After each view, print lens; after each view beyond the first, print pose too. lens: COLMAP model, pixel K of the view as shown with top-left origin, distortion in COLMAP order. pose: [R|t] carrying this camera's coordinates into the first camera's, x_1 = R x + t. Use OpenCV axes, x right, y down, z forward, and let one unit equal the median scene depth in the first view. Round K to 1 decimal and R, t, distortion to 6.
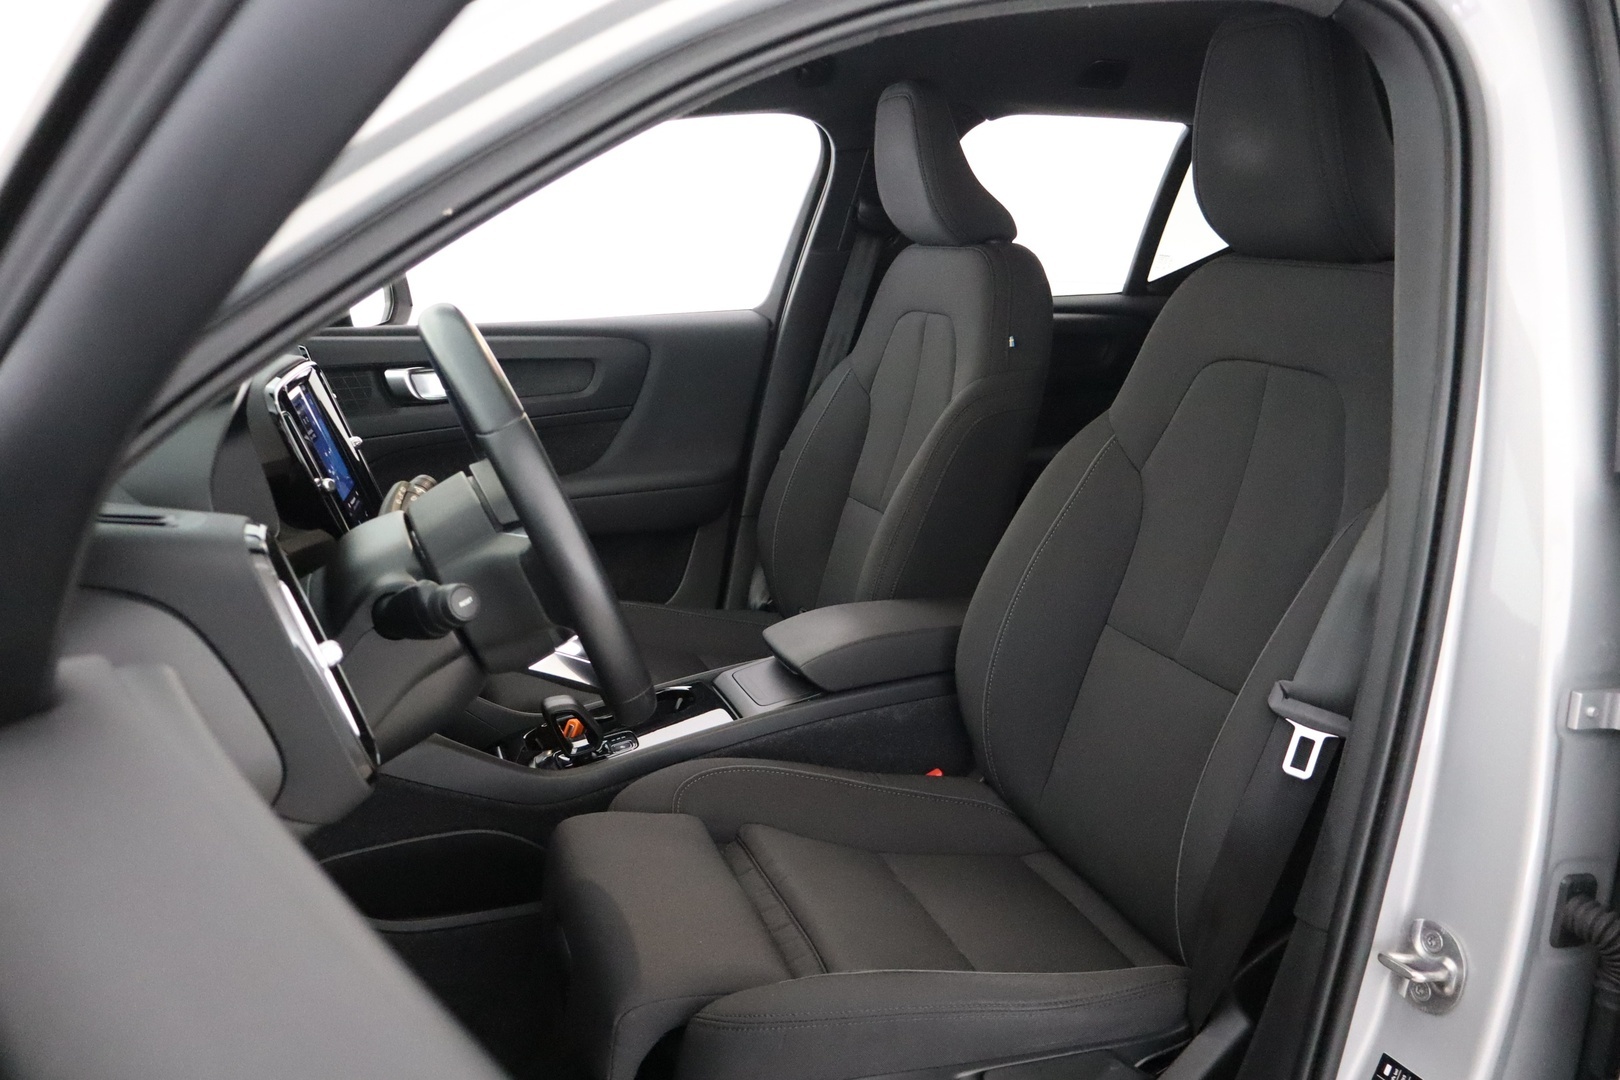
lens RADIAL K [[1330.2, 0, 810.0], [0, 1330.2, 540.0], [0, 0, 1]] dist [0.002598, 0.001260]
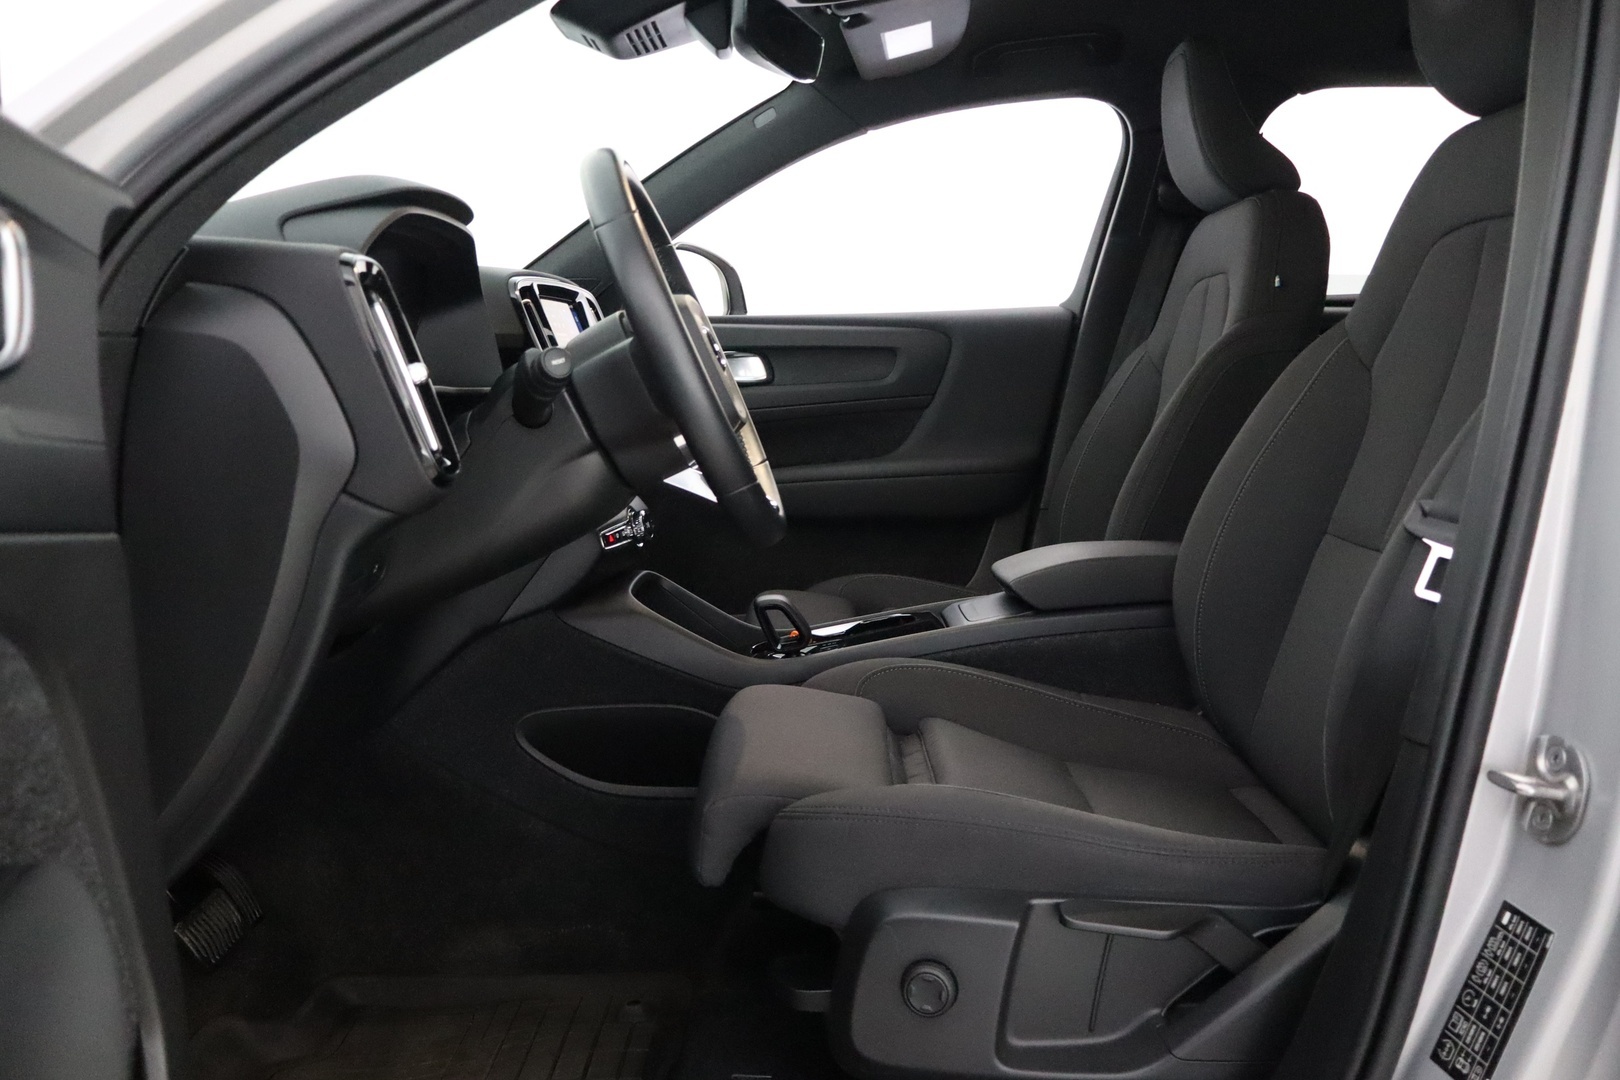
lens RADIAL K [[1319.6, 0, 810.0], [0, 1319.6, 540.0], [0, 0, 1]] dist [-0.003703, 0.000632]
pose [[0.942917, 0.025324, -0.332064, 0.184766], [-0.058025, 0.994346, -0.088933, 0.165973], [0.327934, 0.103124, 0.939055, 0.026474]]
